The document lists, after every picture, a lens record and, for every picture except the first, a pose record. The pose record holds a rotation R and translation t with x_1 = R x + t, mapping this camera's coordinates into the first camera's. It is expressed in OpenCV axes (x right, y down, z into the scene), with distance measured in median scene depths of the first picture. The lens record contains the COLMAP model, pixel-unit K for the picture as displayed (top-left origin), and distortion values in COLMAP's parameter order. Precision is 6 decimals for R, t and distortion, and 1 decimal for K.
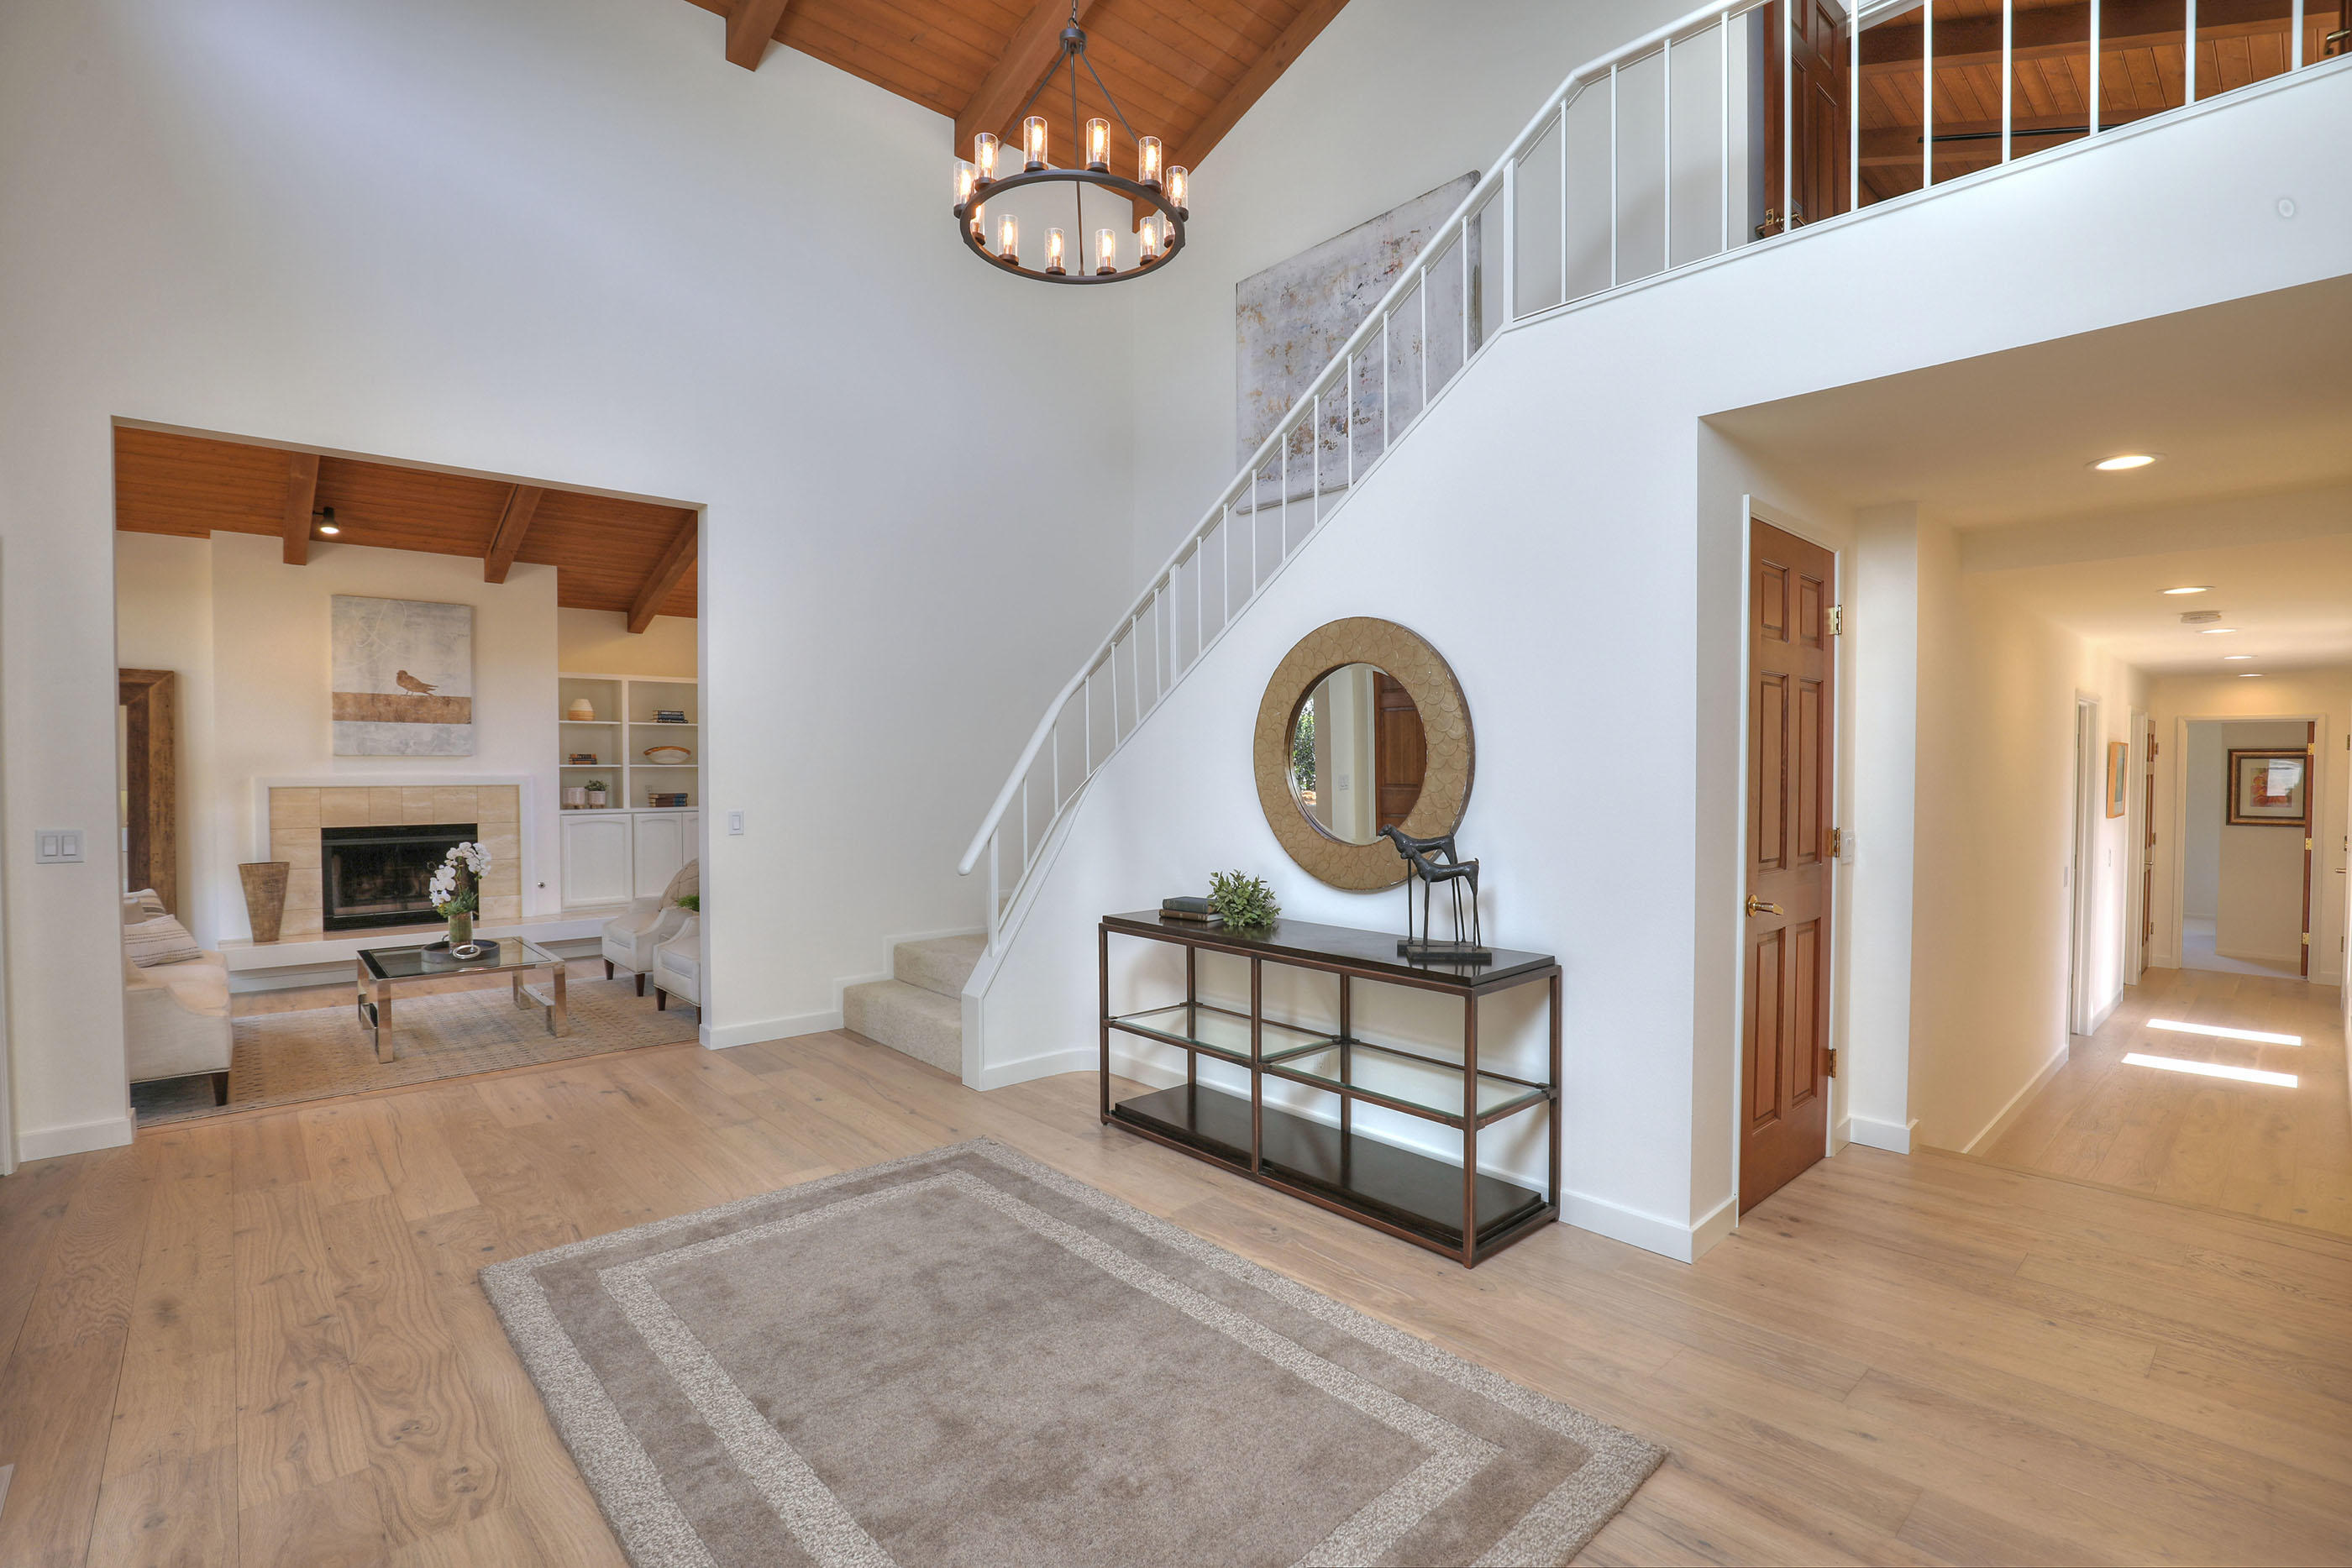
lens RADIAL K [[1076.0, 0, 1172.5], [0, 1076.0, 787.7], [0, 0, 1]] dist [-0.026337, -0.000013]
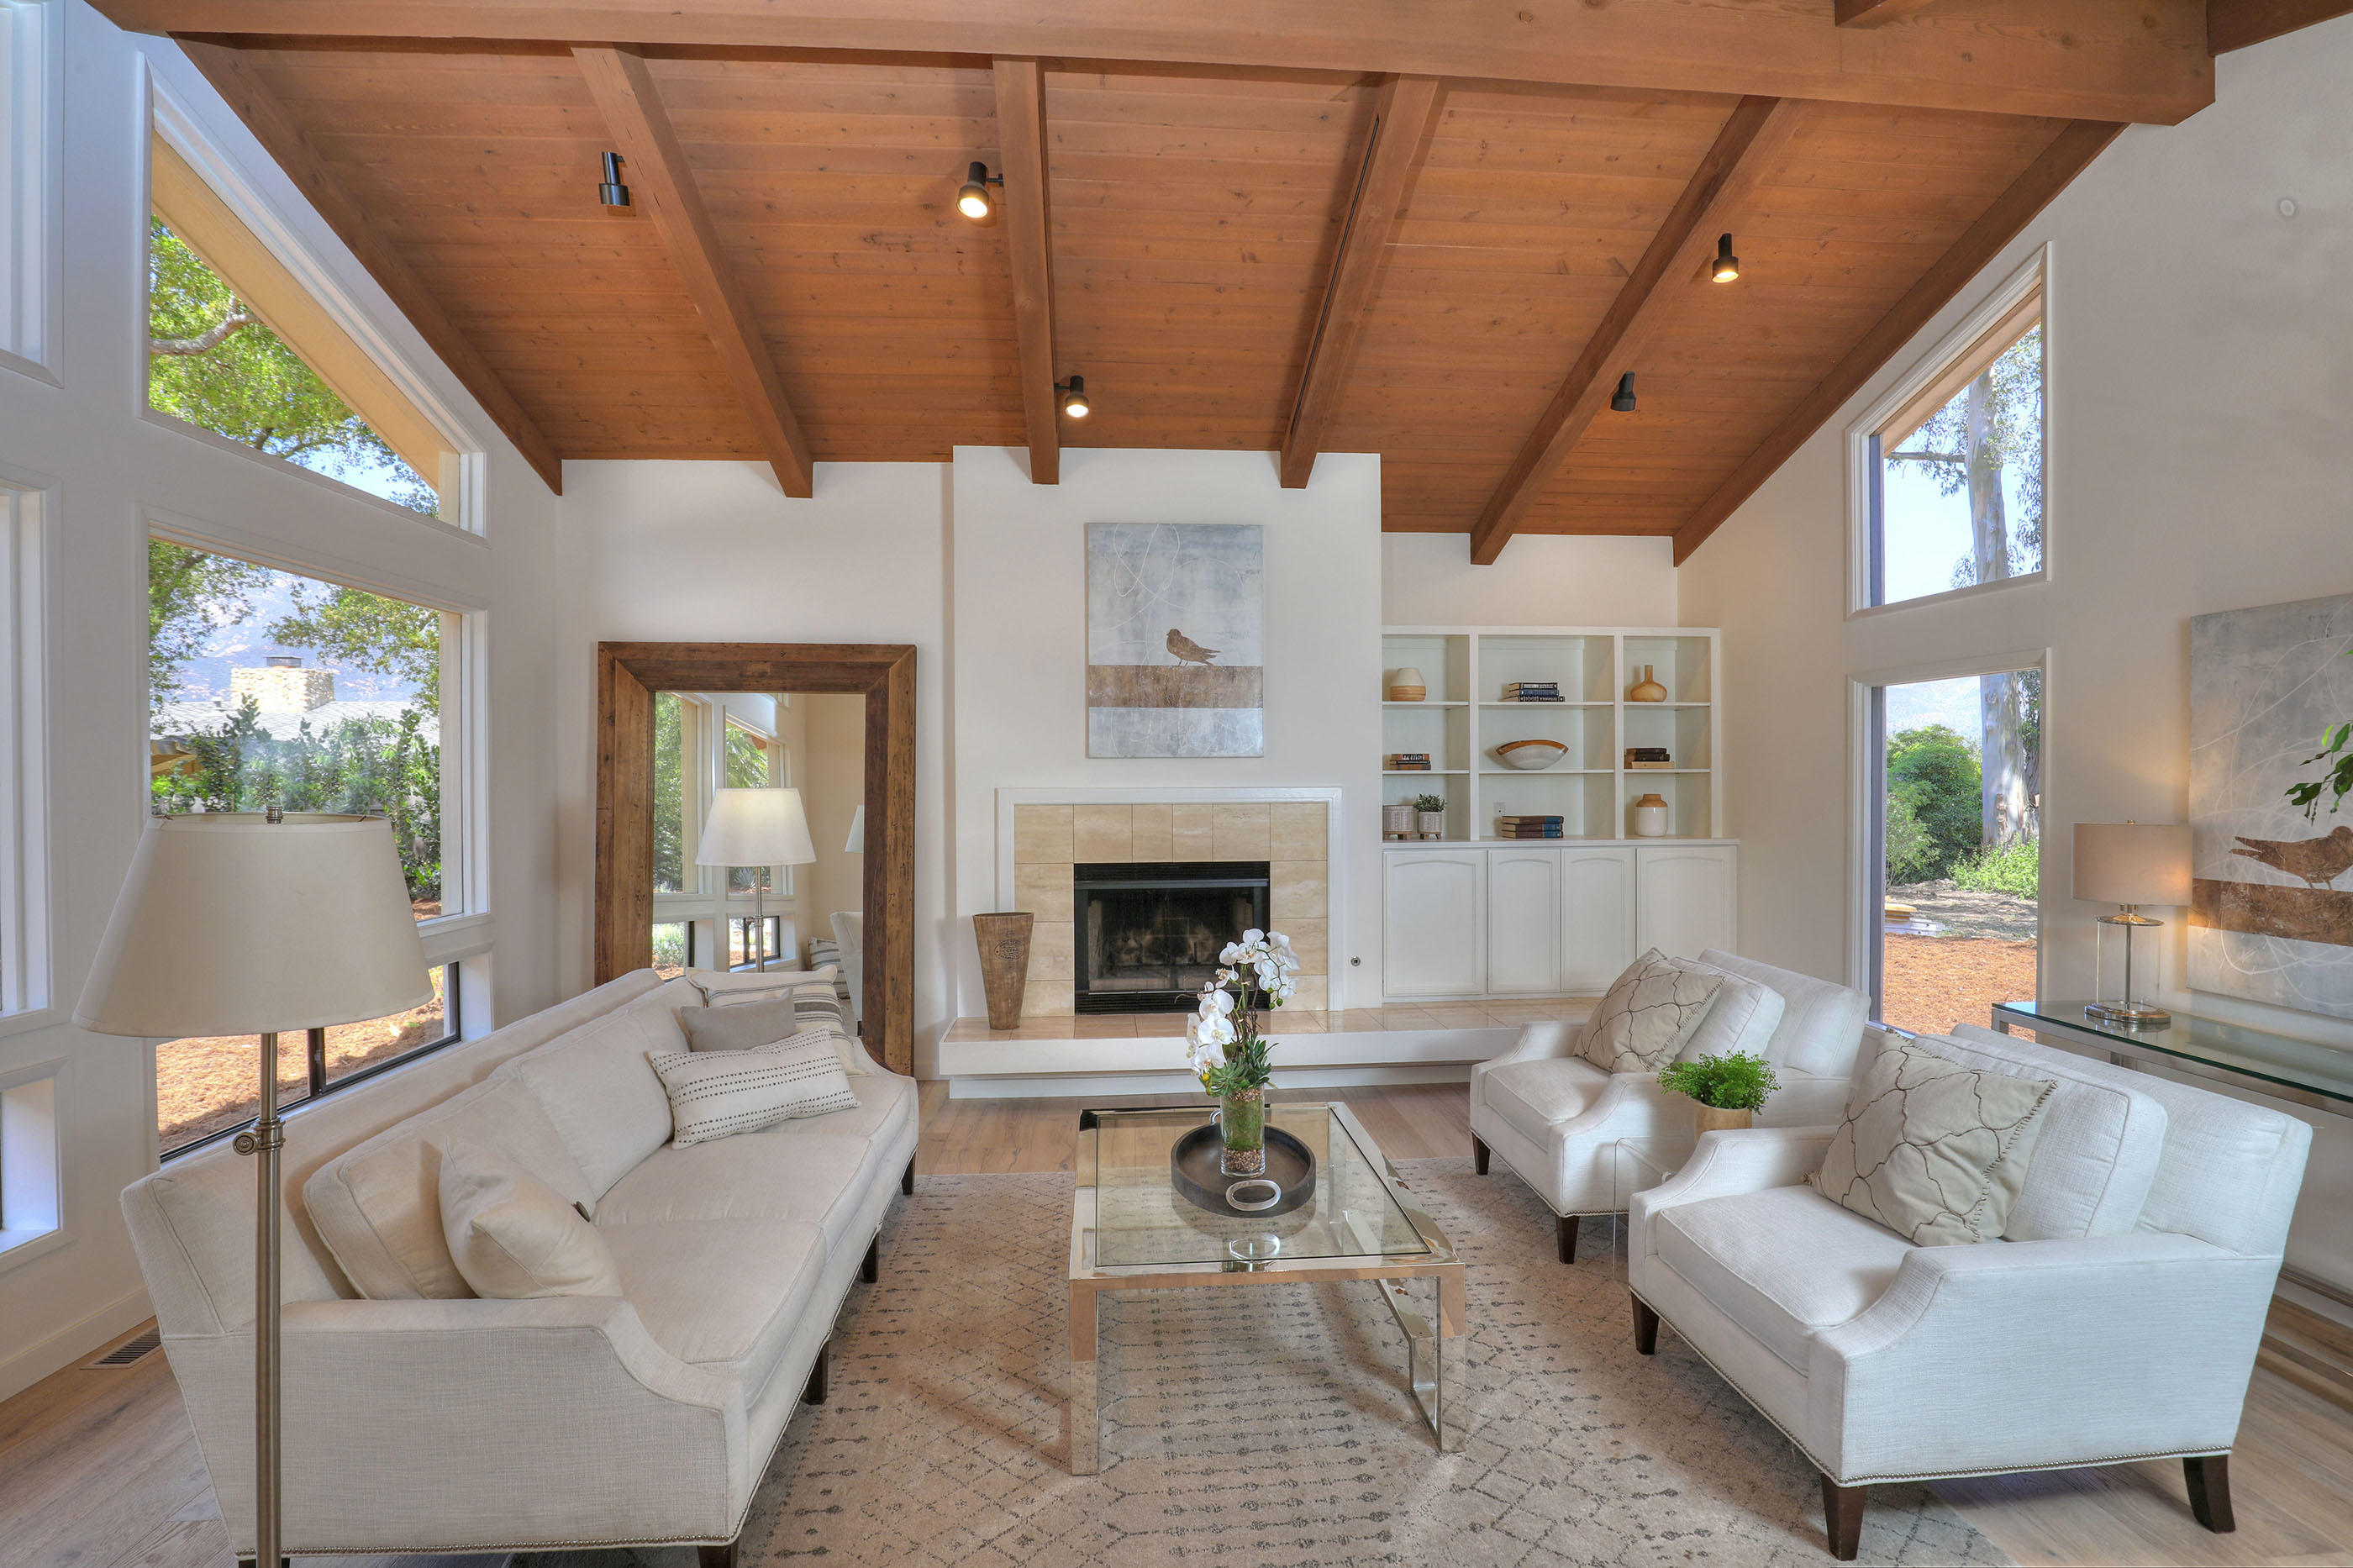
lens RADIAL K [[1076.5, 0, 1171.7], [0, 1076.5, 780.9], [0, 0, 1]] dist [-0.026337, -0.000013]
pose [[0.787215, 0.001220, -0.616678, -0.317972], [-0.008498, 0.999925, -0.008870, -0.009816], [0.616621, 0.012223, 0.787166, 0.479329]]
